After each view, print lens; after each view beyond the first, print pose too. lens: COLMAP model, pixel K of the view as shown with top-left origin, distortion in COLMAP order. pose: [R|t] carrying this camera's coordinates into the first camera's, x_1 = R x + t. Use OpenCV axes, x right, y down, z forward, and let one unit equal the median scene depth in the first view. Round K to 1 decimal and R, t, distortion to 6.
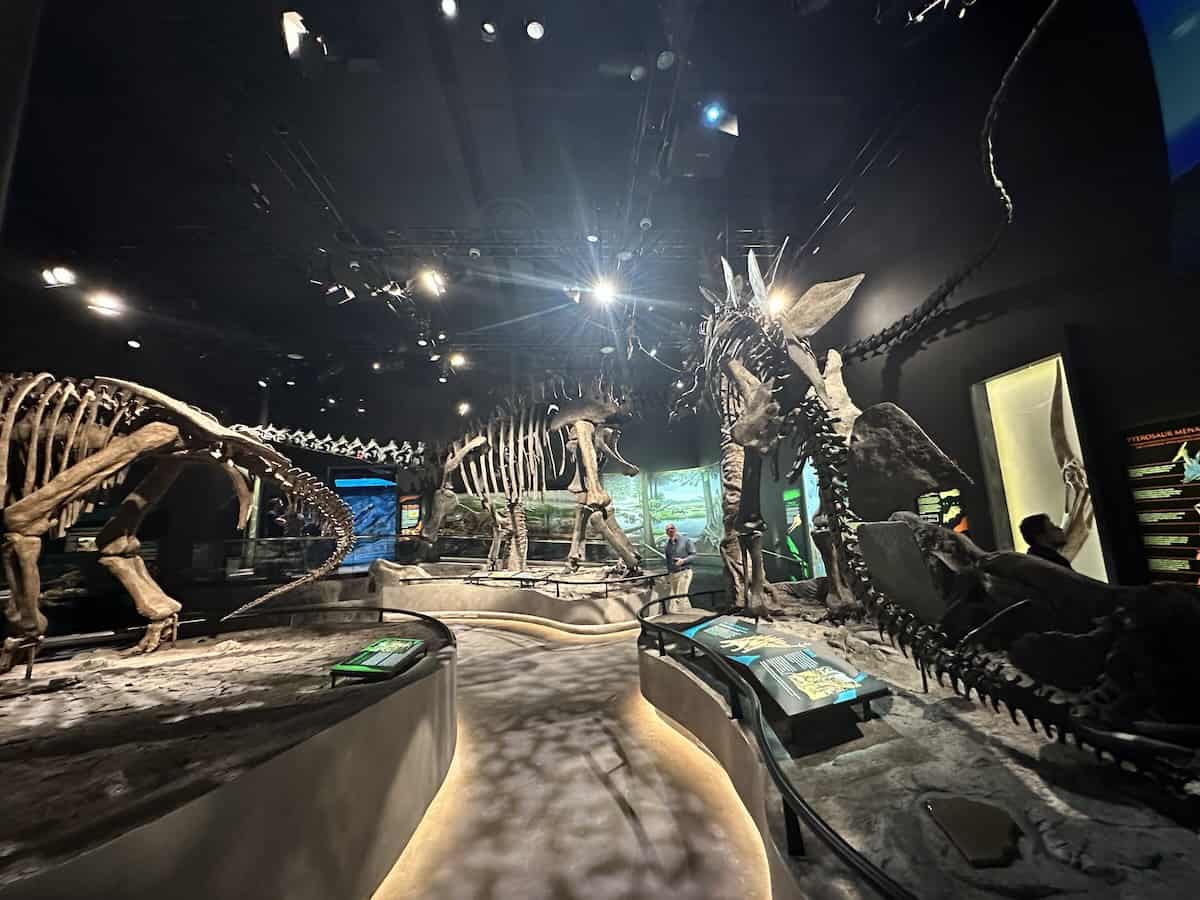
lens RADIAL K [[481.0, 0, 601.1], [0, 481.0, 447.5], [0, 0, 1]] dist [-0.004232, 0.001111]
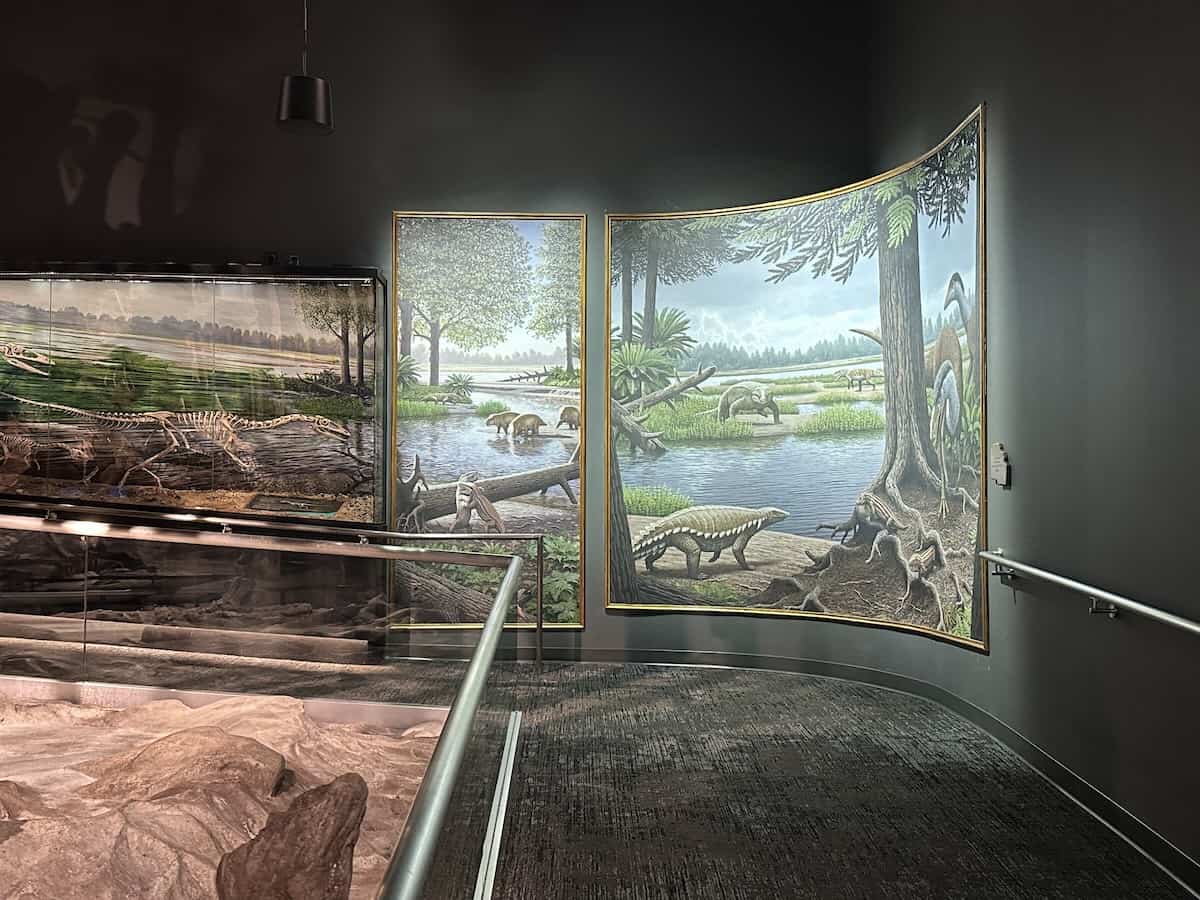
lens RADIAL K [[1193.7, 0, 599.1], [0, 1193.7, 454.3], [0, 0, 1]] dist [0.019701, 0.000000]
pose [[0.998514, 0.042687, -0.033886, 0.113856], [-0.037933, 0.990747, 0.130312, 0.089532], [0.039135, -0.128833, 0.990894, 0.489817]]
